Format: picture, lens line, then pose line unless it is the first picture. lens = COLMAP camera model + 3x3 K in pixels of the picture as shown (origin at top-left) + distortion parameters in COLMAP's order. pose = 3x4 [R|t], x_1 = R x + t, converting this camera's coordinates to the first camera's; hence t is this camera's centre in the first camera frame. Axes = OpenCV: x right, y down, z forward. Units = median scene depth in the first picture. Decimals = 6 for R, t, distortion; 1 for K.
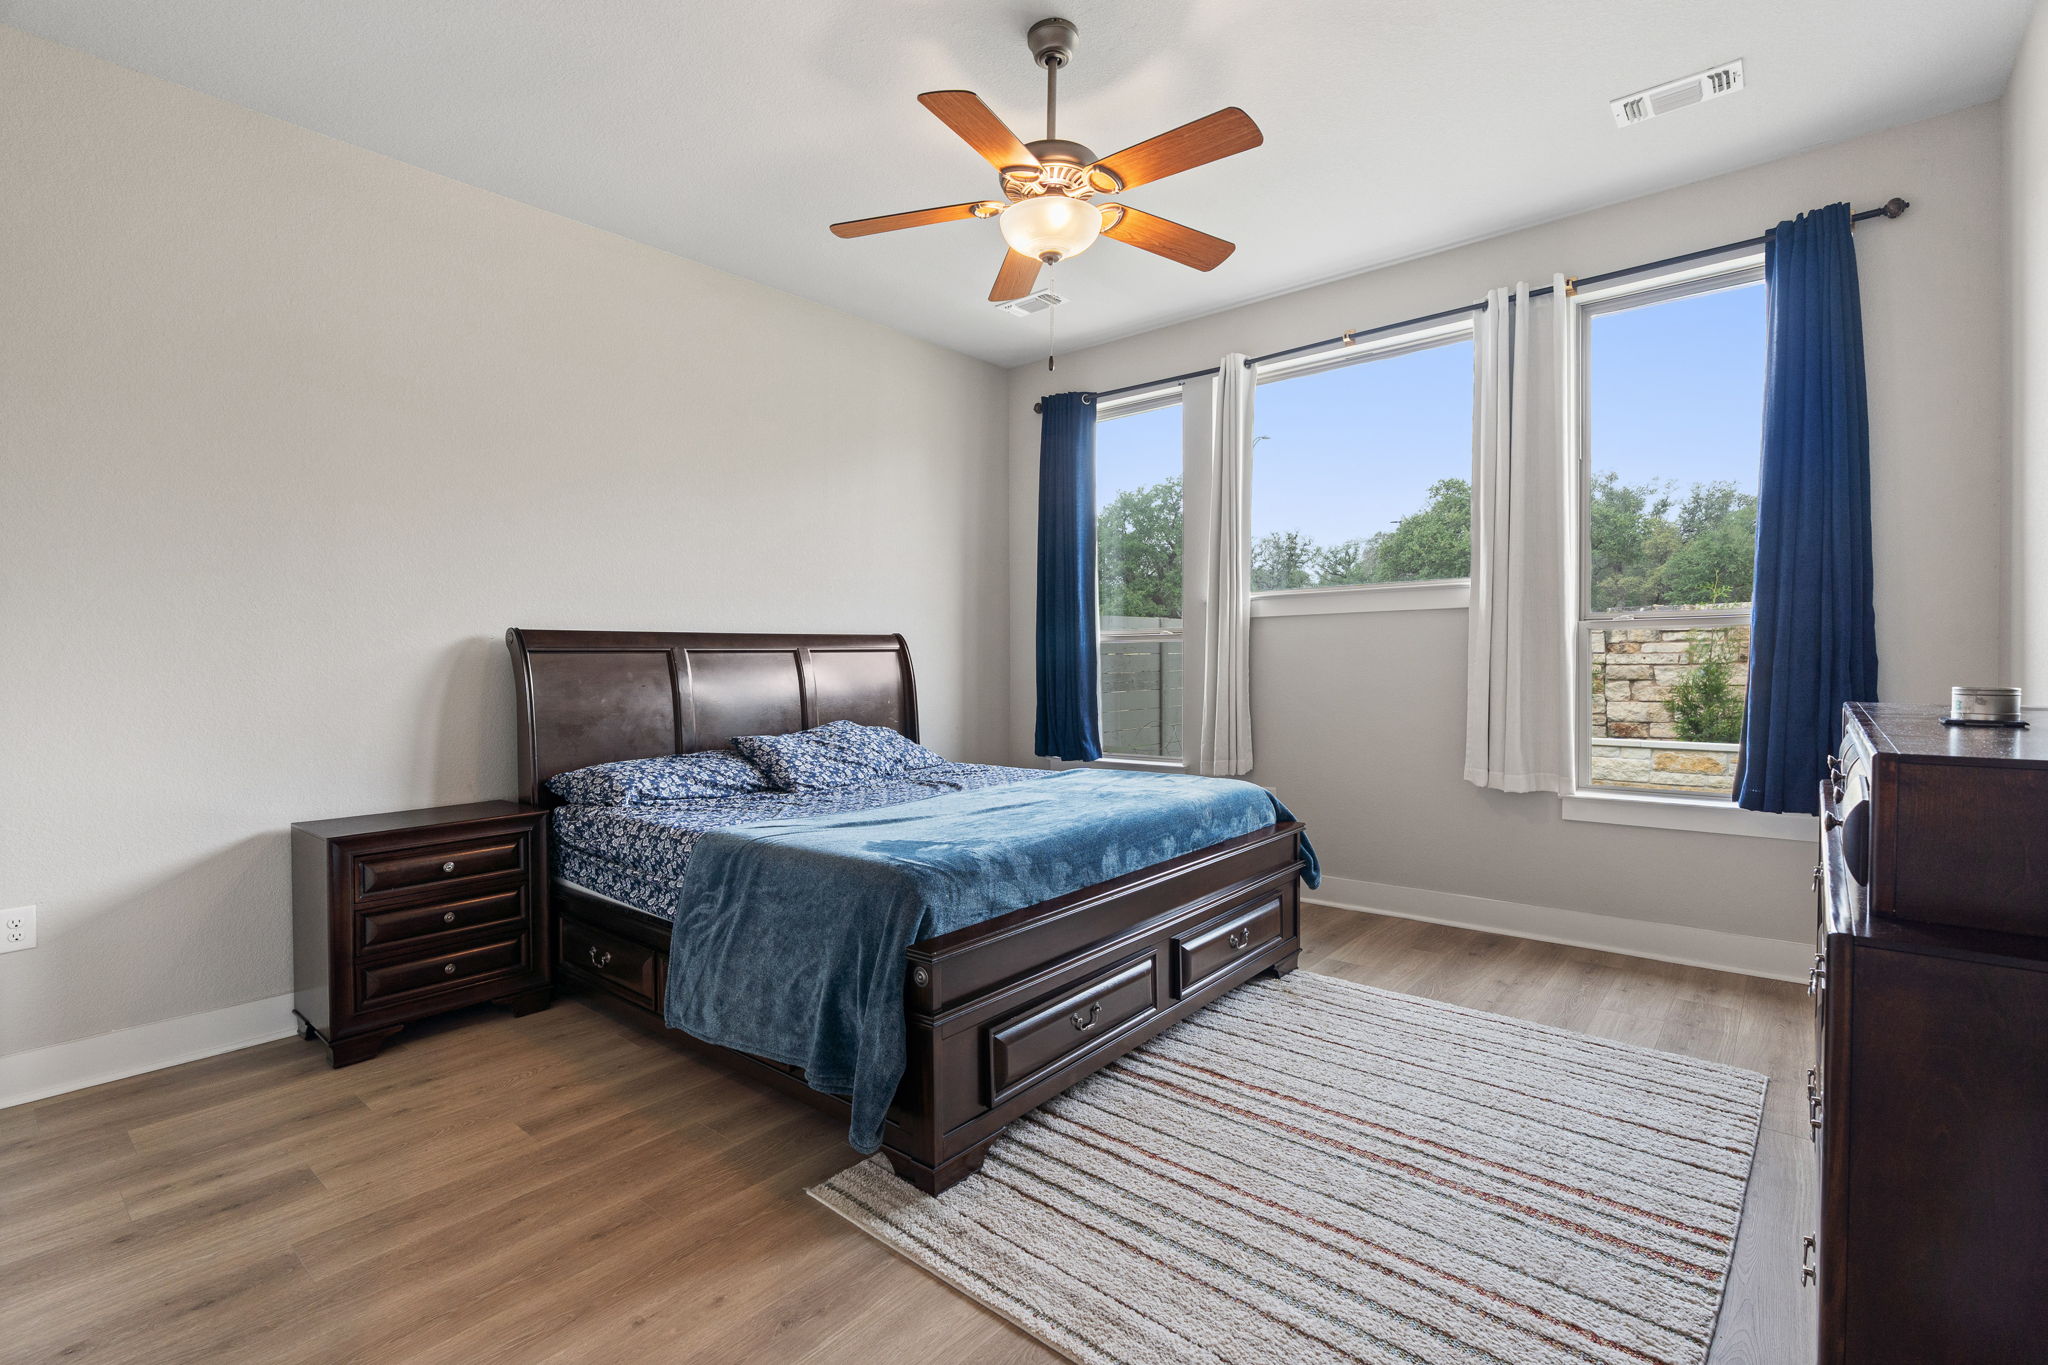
lens RADIAL K [[935.3, 0, 1031.8], [0, 935.3, 676.0], [0, 0, 1]] dist [-0.009551, 0.001449]
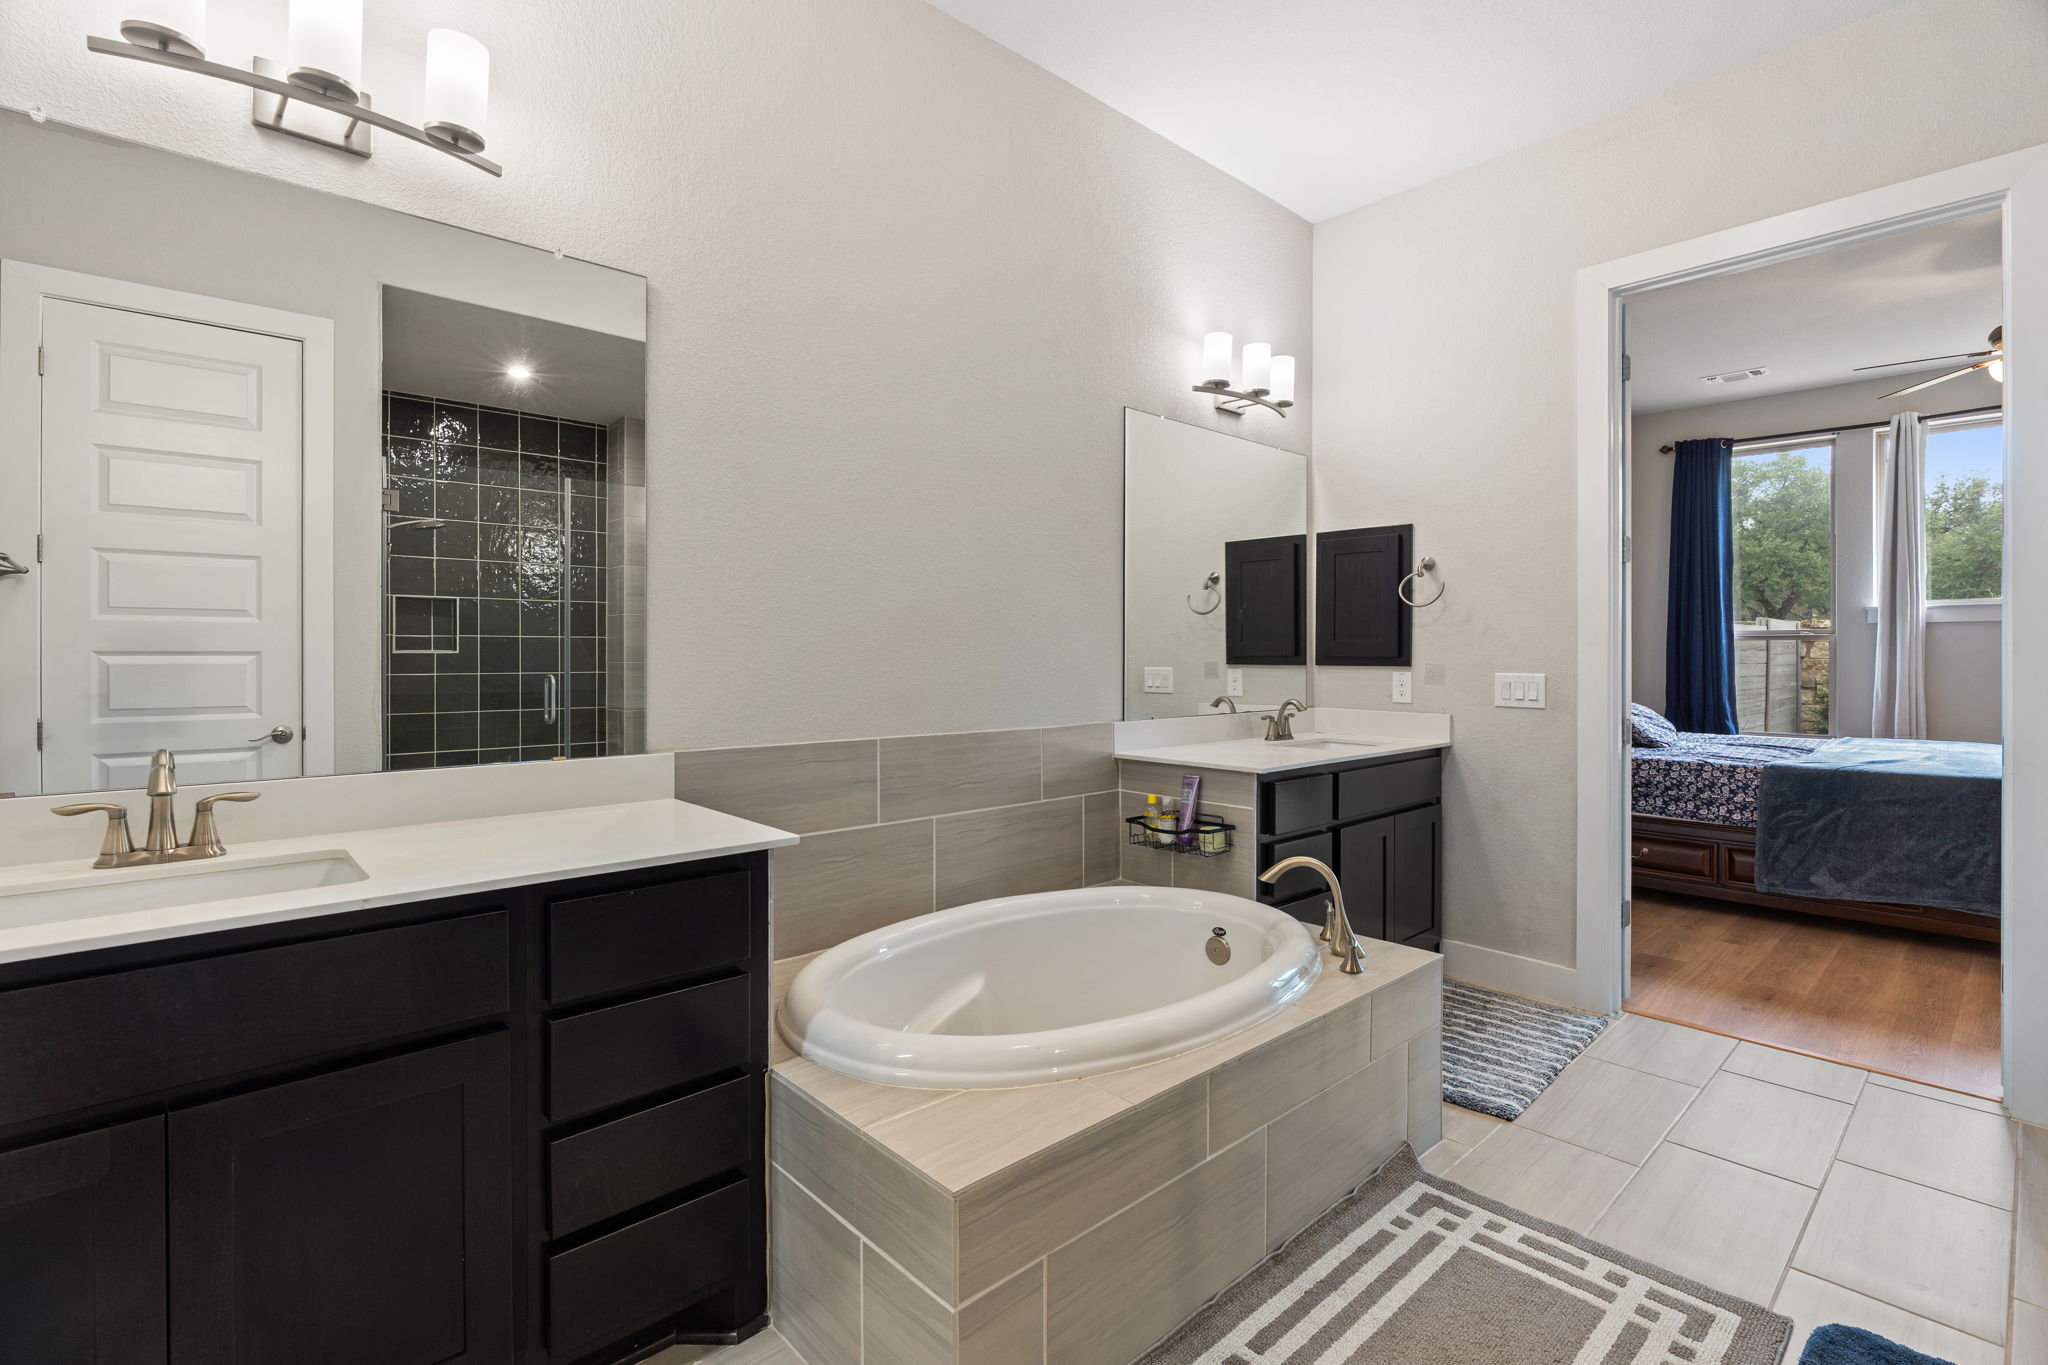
lens RADIAL K [[935.3, 0, 1013.4], [0, 935.3, 652.3], [0, 0, 1]] dist [-0.009551, 0.001449]
pose [[0.990624, 0.011224, -0.136157, -0.801239], [-0.013816, 0.999741, -0.018104, 0.017408], [0.135918, 0.019815, 0.990522, -0.390606]]
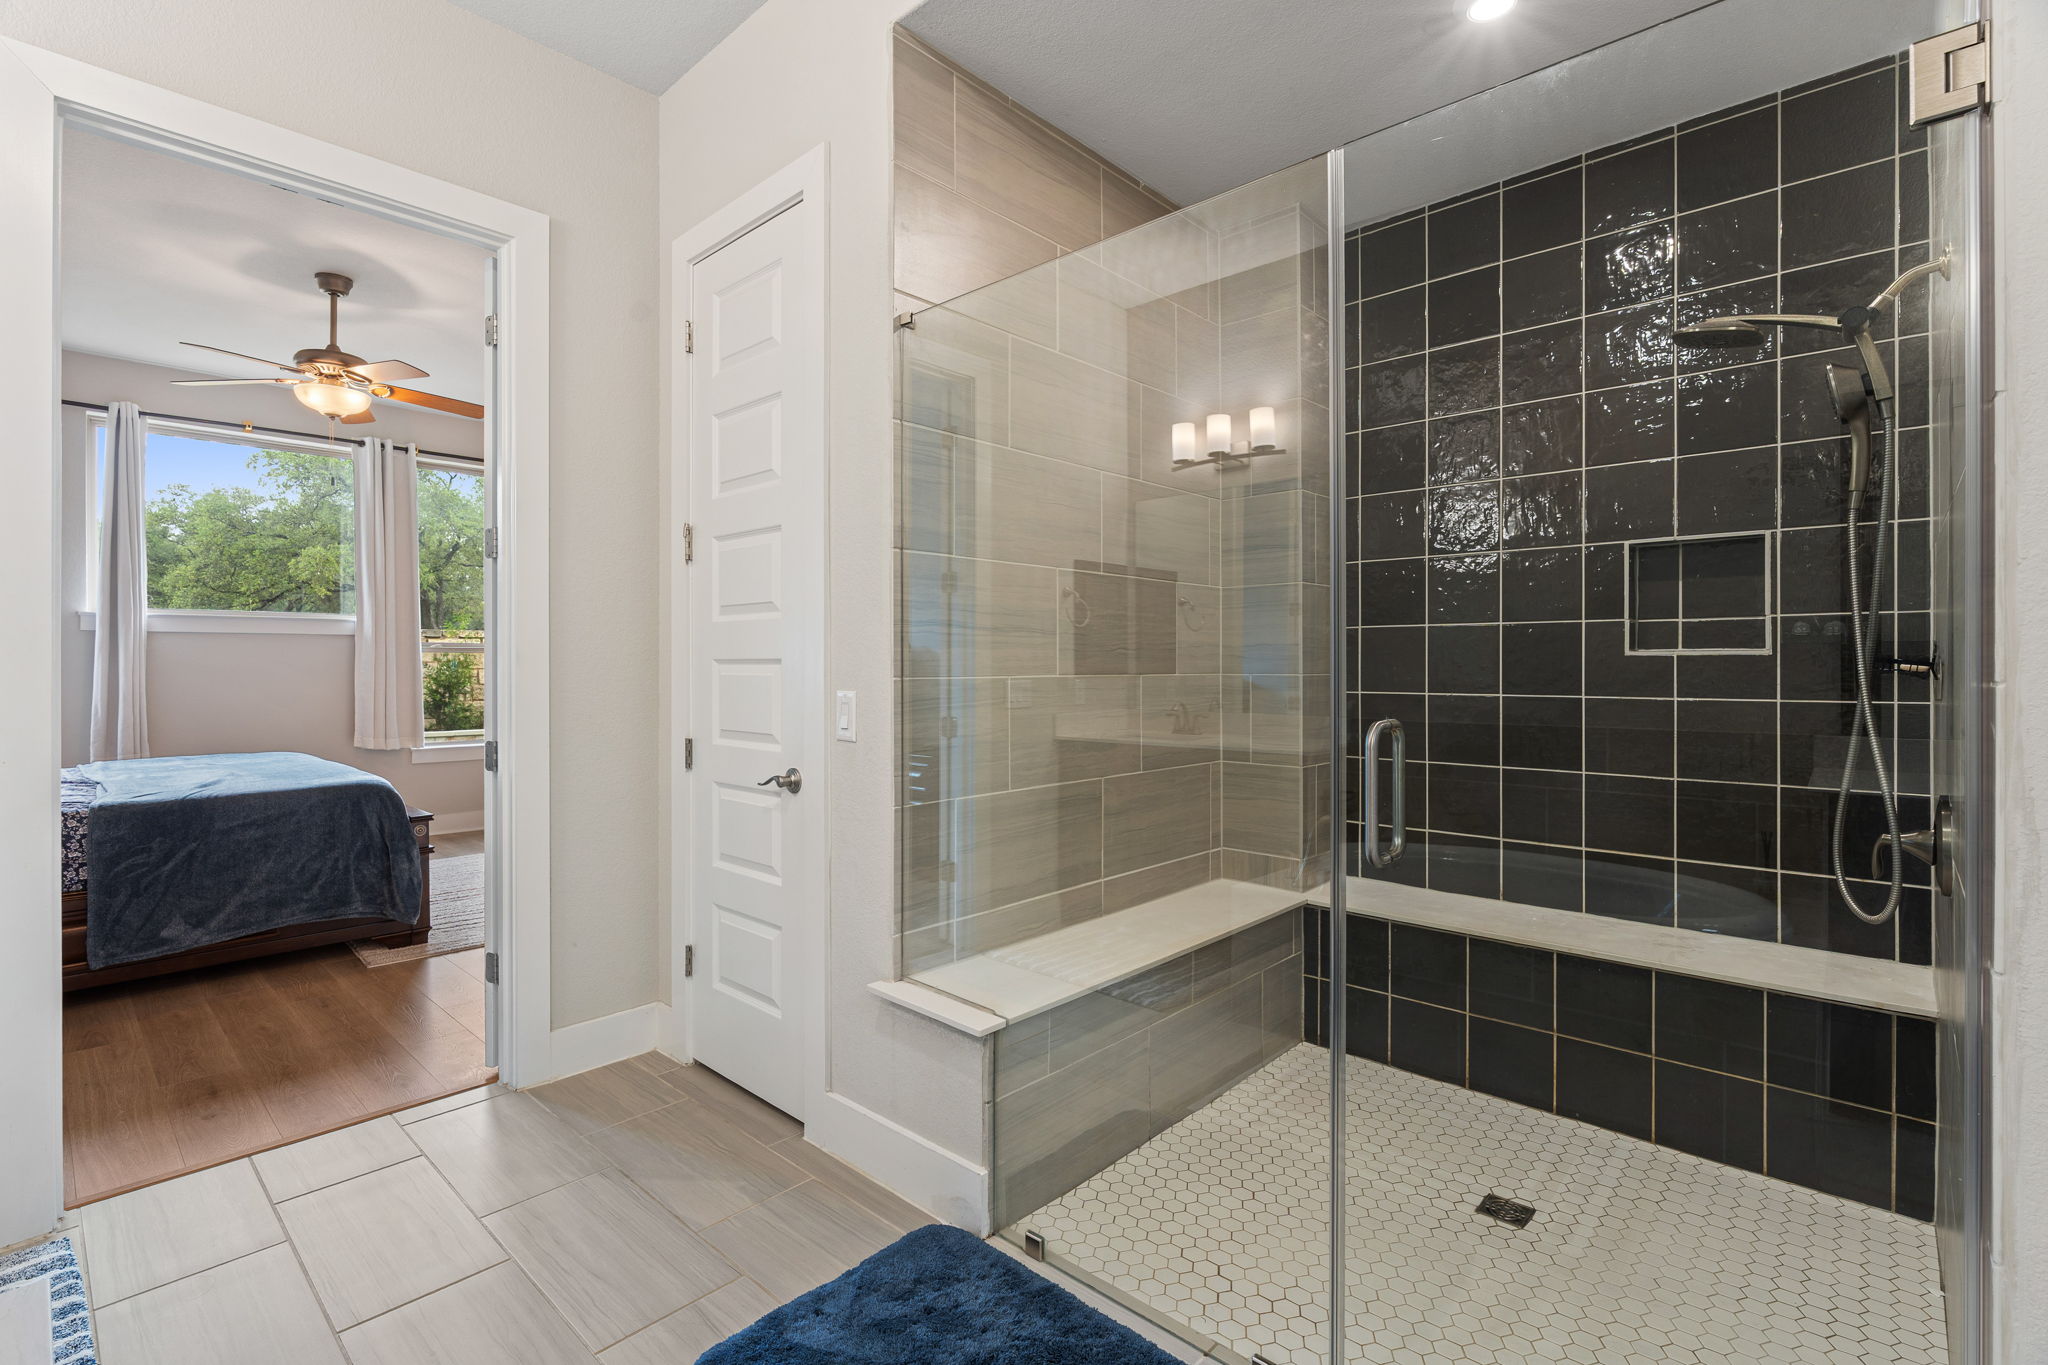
lens RADIAL K [[935.3, 0, 1005.4], [0, 935.3, 663.5], [0, 0, 1]] dist [-0.009551, 0.001449]
pose [[0.049542, 0.012017, 0.998700, -0.871184], [0.019894, 0.999717, -0.013016, 0.014533], [-0.998574, 0.020513, 0.049289, -0.130132]]
